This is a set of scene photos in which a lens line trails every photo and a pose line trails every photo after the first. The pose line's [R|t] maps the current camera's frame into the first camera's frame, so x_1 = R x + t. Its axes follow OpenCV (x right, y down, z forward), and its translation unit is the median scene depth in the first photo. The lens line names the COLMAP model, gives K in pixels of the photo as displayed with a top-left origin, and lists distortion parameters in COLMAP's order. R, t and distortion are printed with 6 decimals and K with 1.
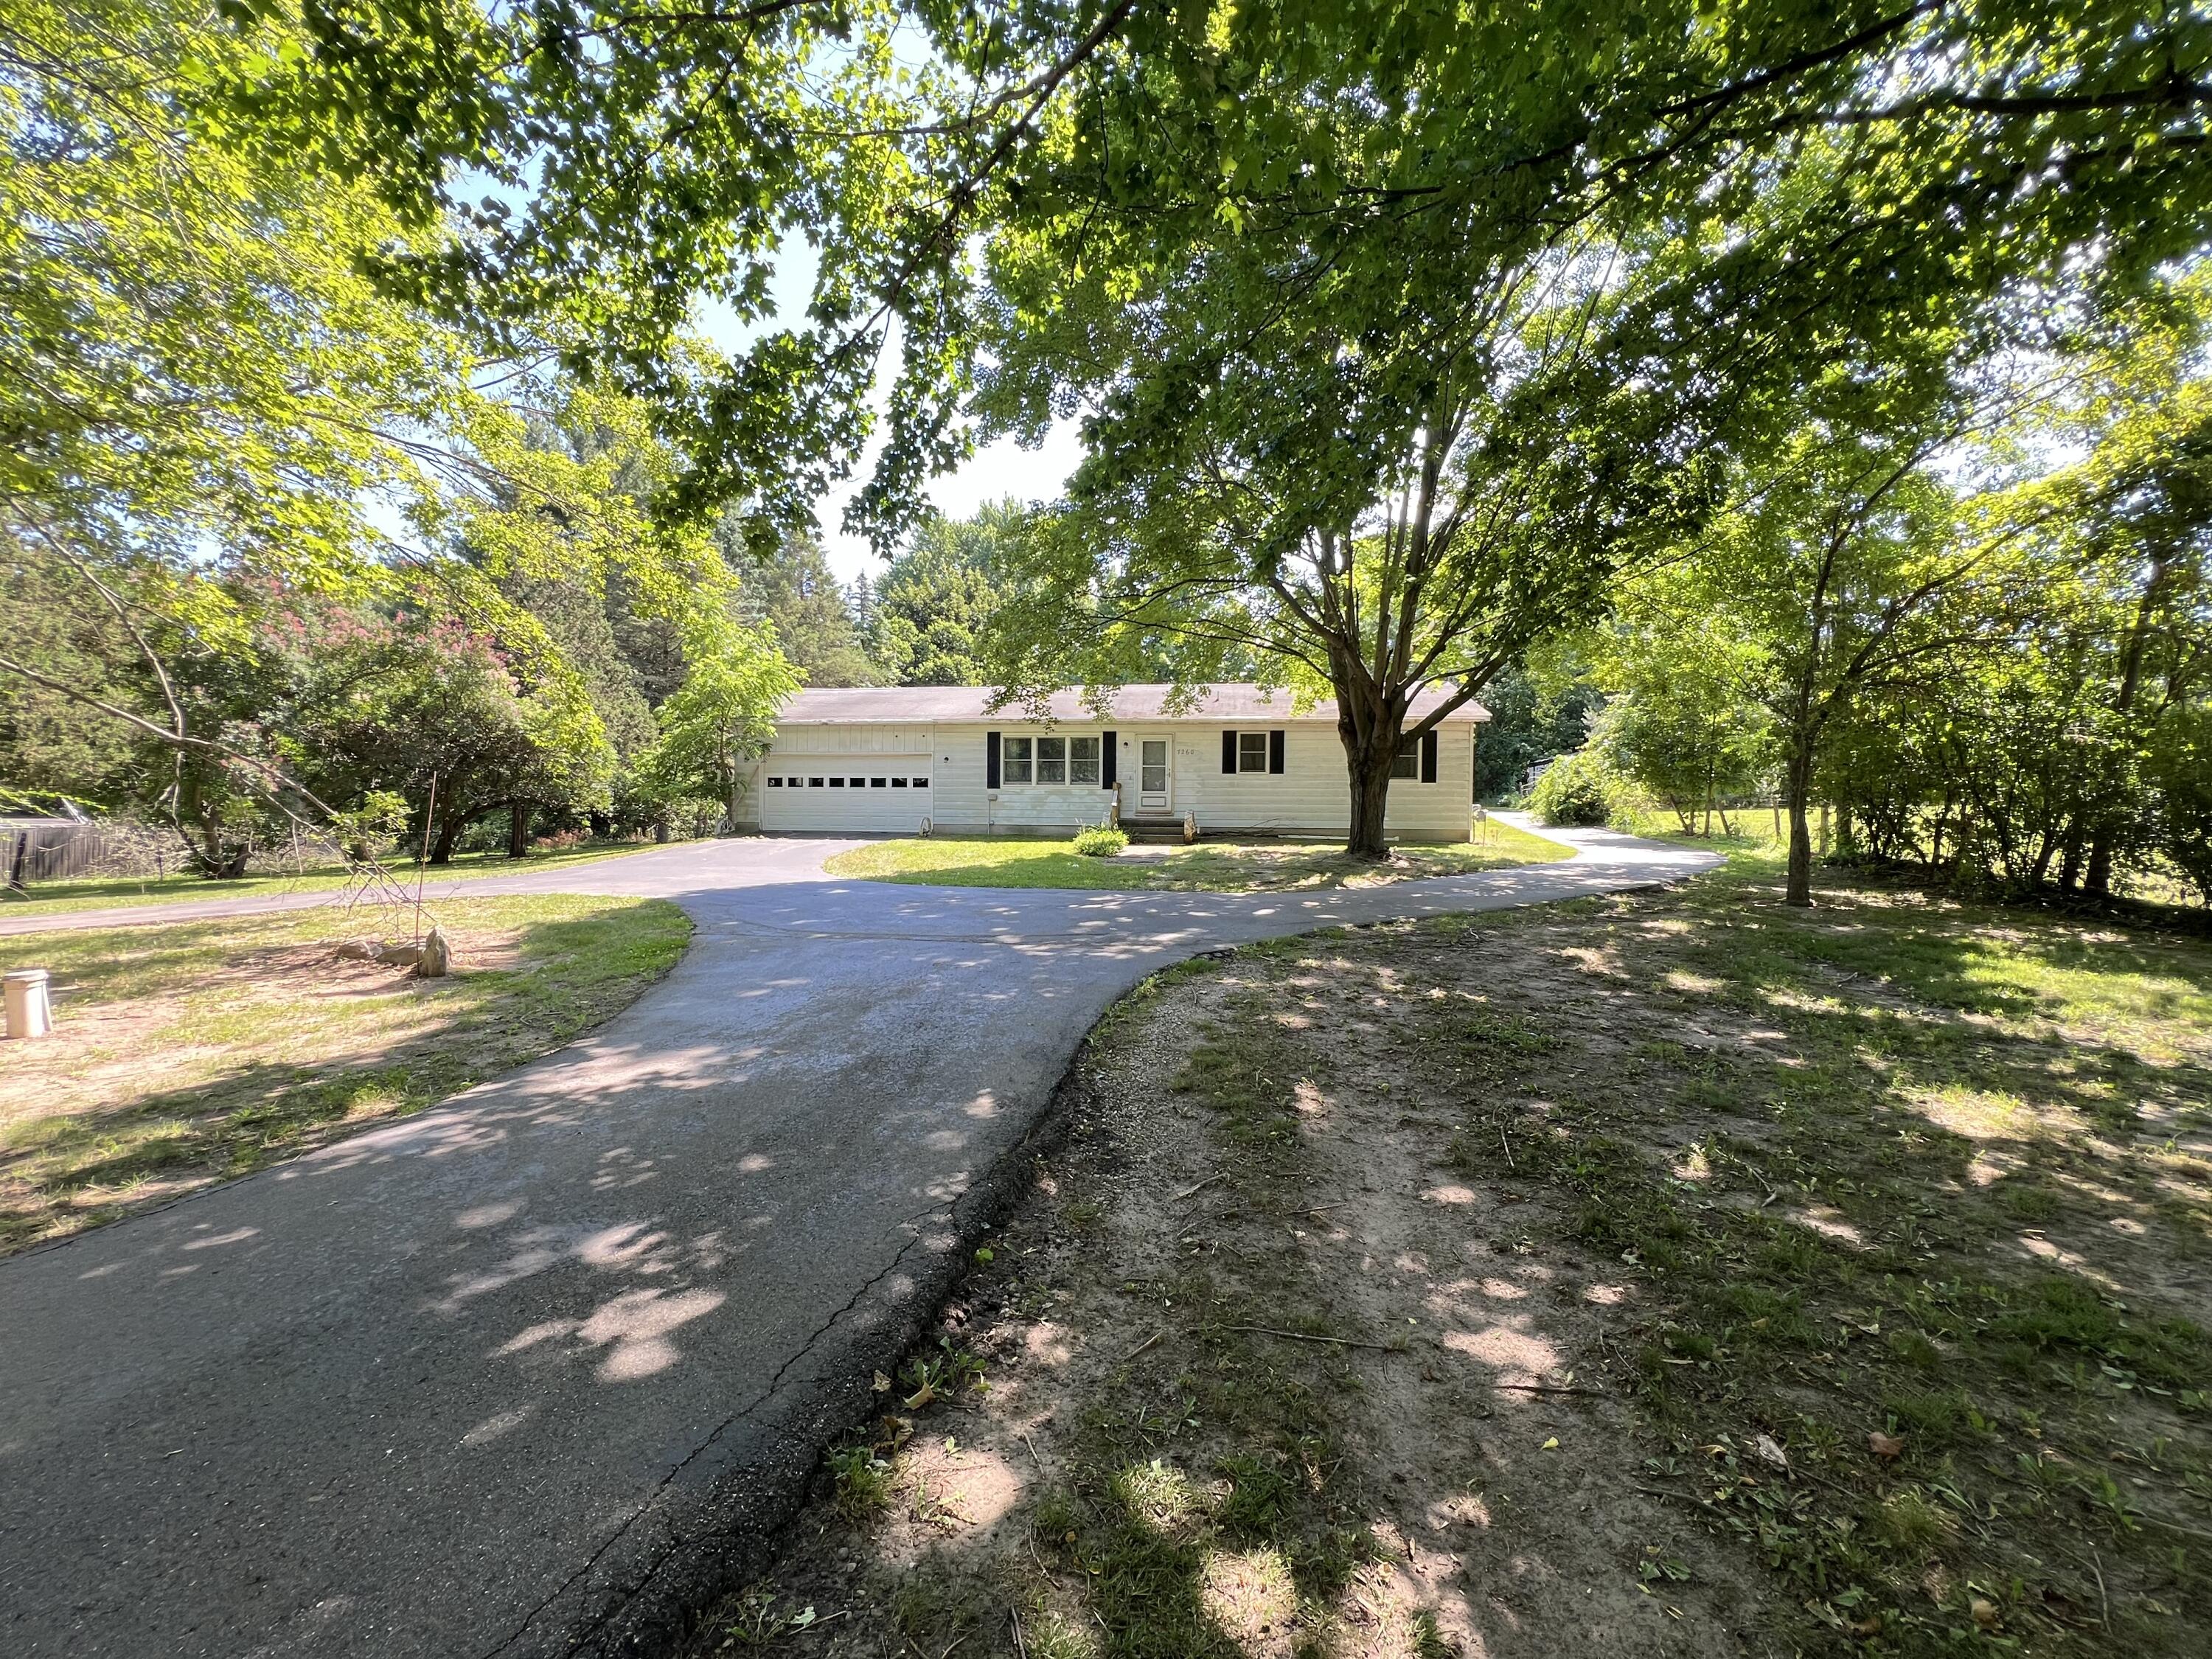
lens RADIAL K [[883.2, 0, 1102.1], [0, 883.2, 826.3], [0, 0, 1]] dist [-0.000857, -0.000303]
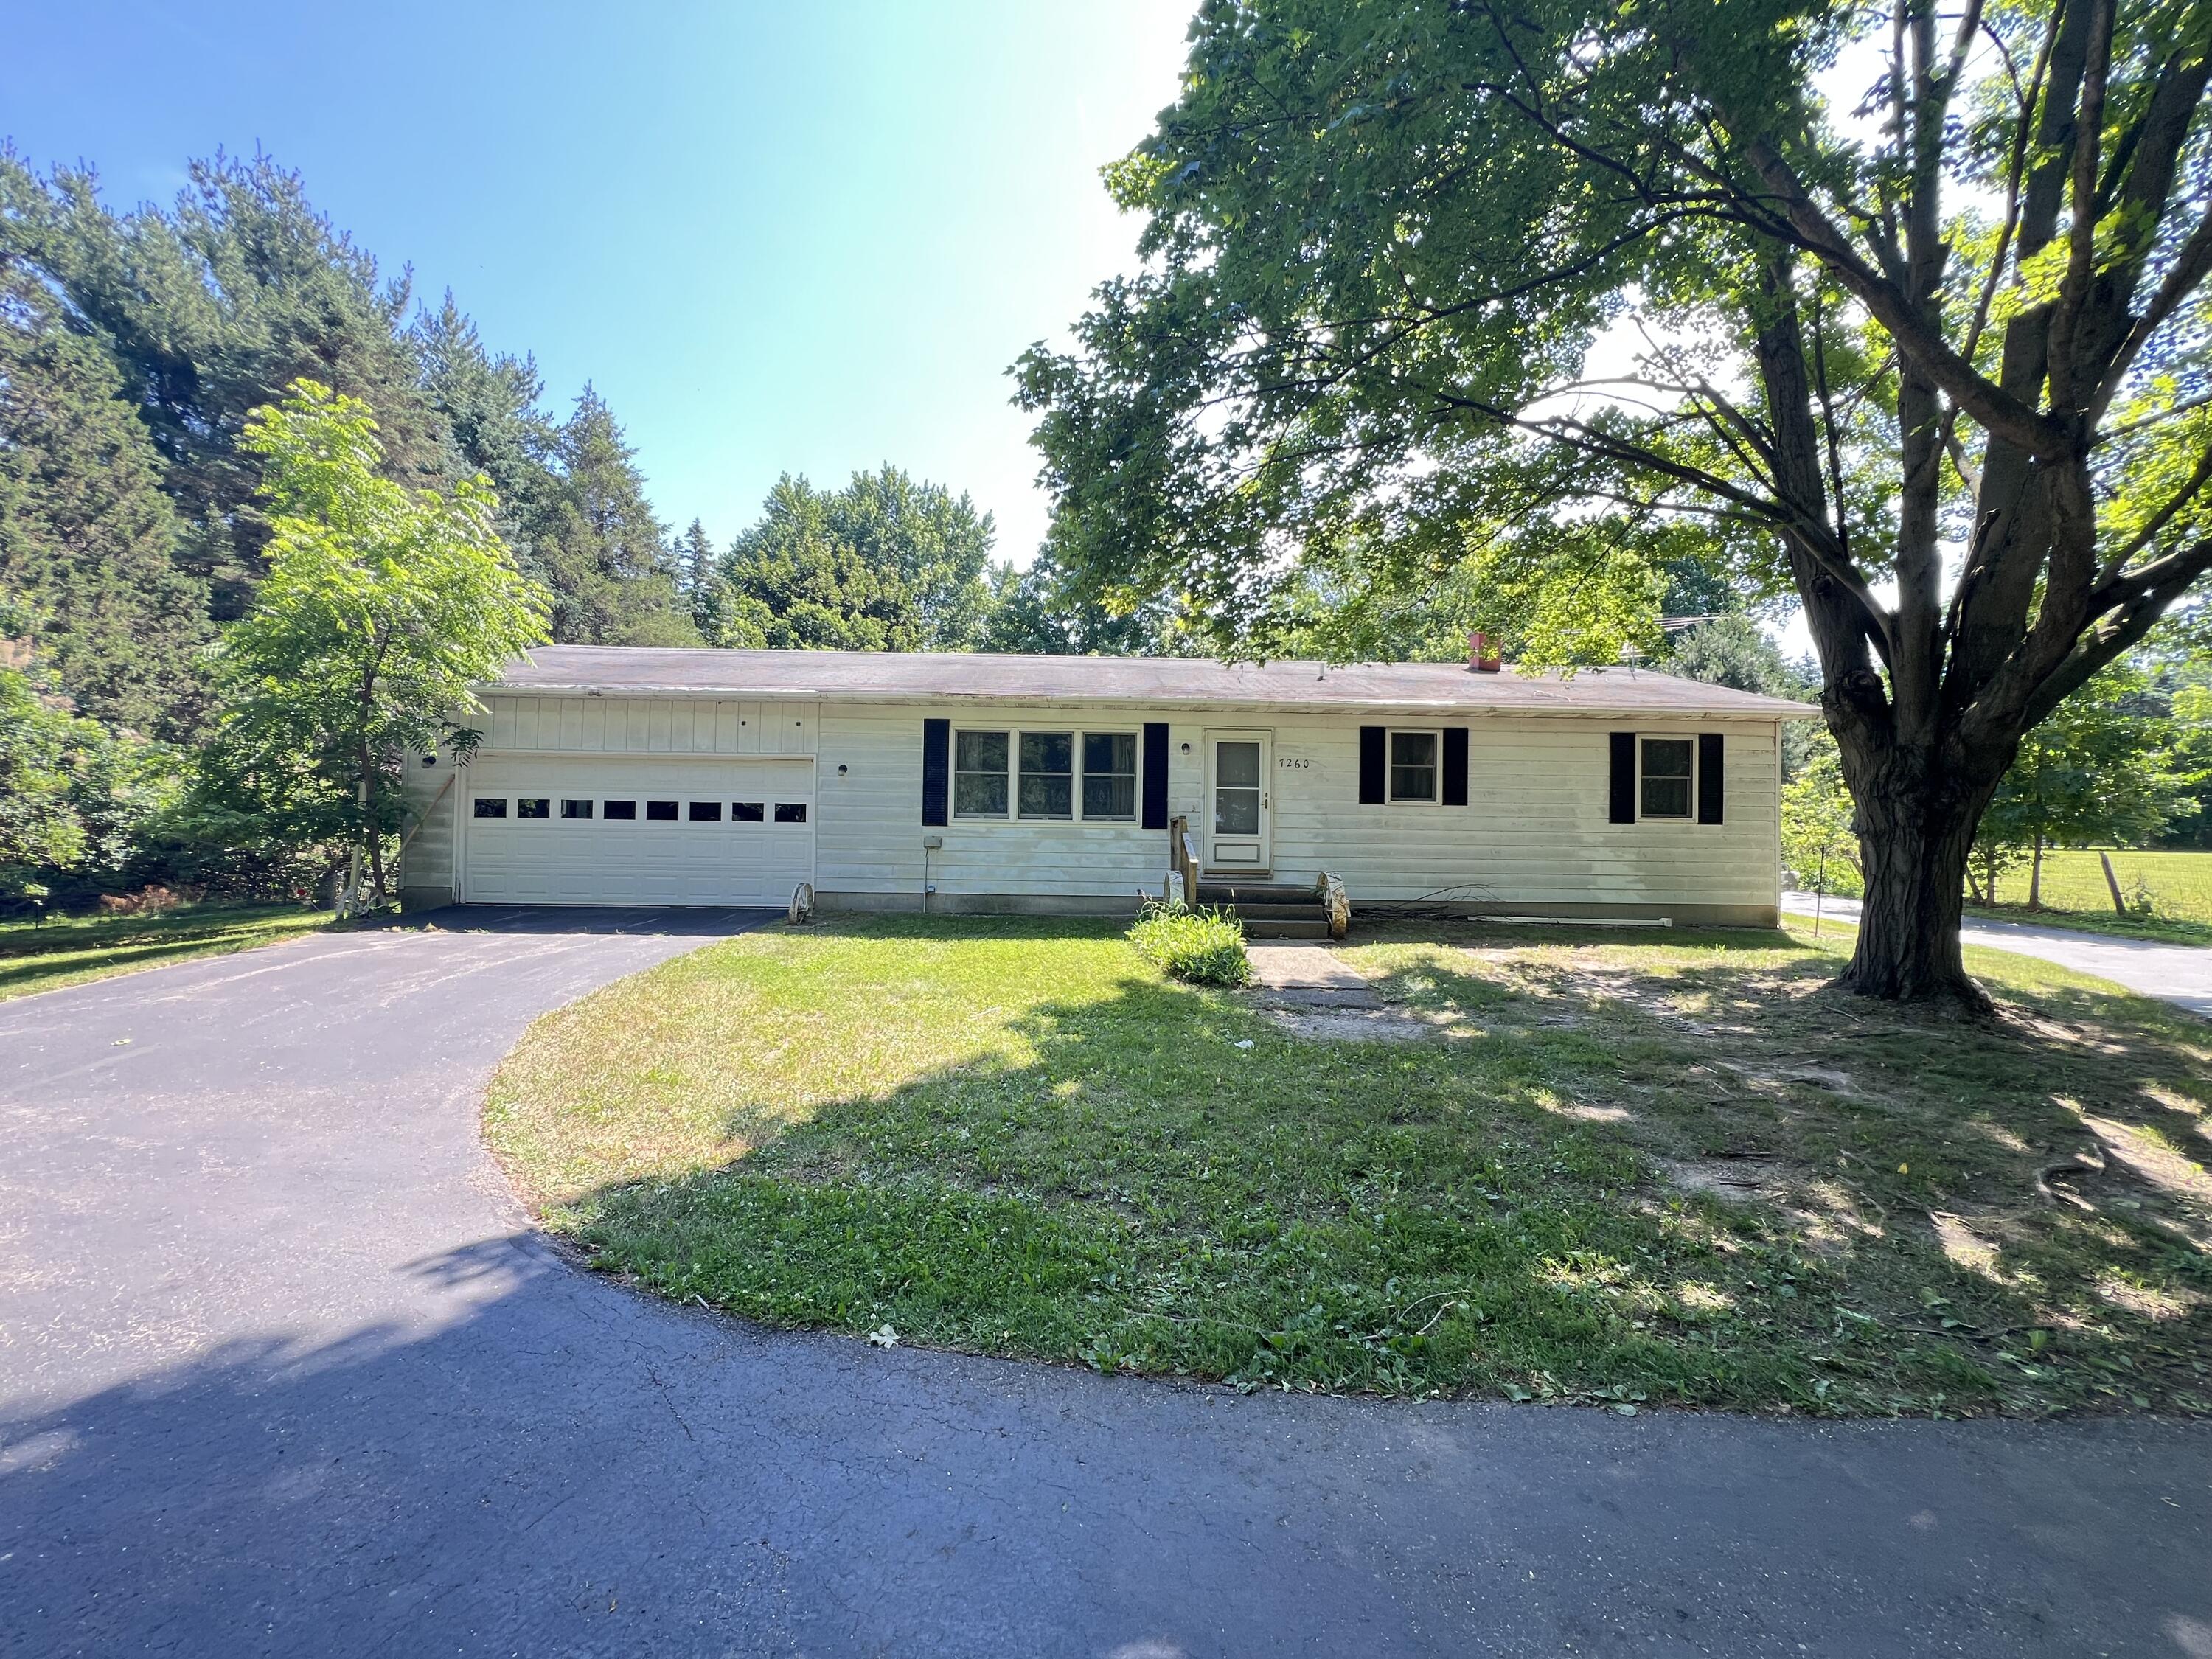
lens RADIAL K [[882.1, 0, 1103.3], [0, 882.1, 834.6], [0, 0, 1]] dist [-0.001600, -0.000949]
pose [[0.986757, 0.009561, 0.161922, -0.111569], [-0.005292, 0.999627, -0.026775, -0.024421], [-0.162118, 0.025563, 0.986440, 0.474752]]
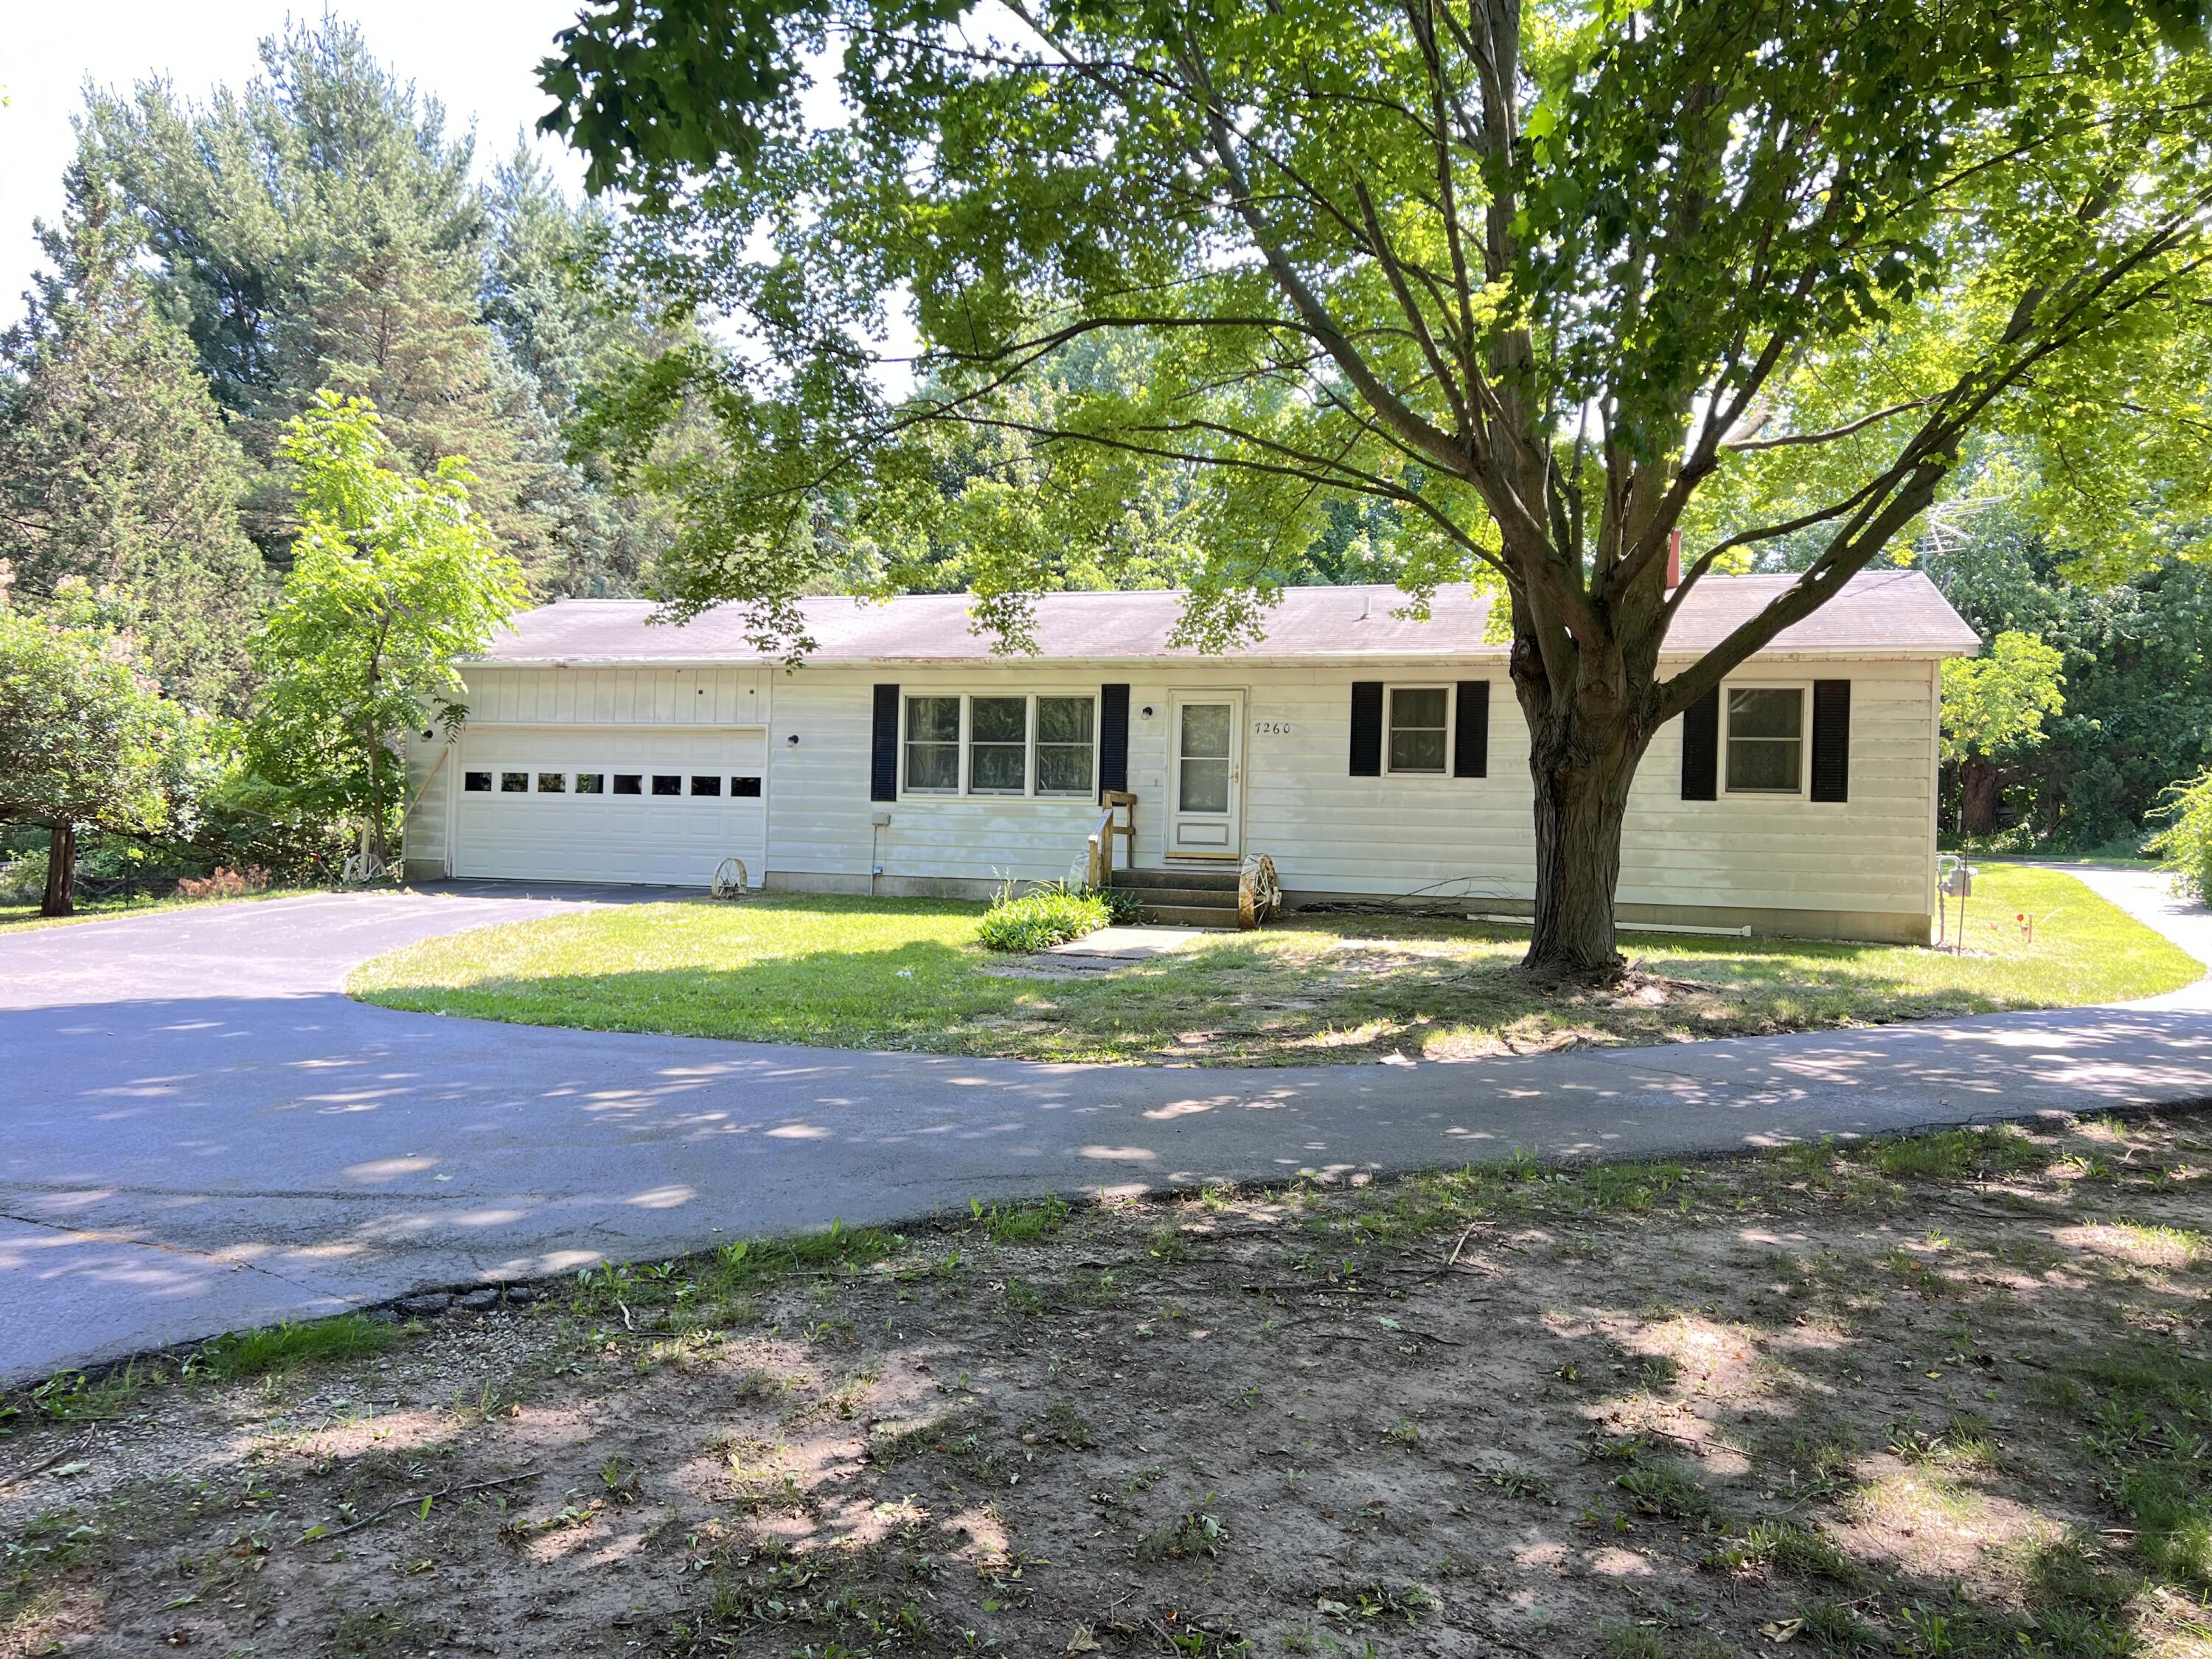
lens RADIAL K [[1658.5, 0, 1108.1], [0, 1658.5, 837.9], [0, 0, 1]] dist [0.080882, -0.109307]
pose [[0.983163, 0.020349, -0.181594, 0.167410], [-0.024950, 0.999422, -0.023083, -0.004920], [0.181019, 0.027225, 0.983103, 0.135154]]
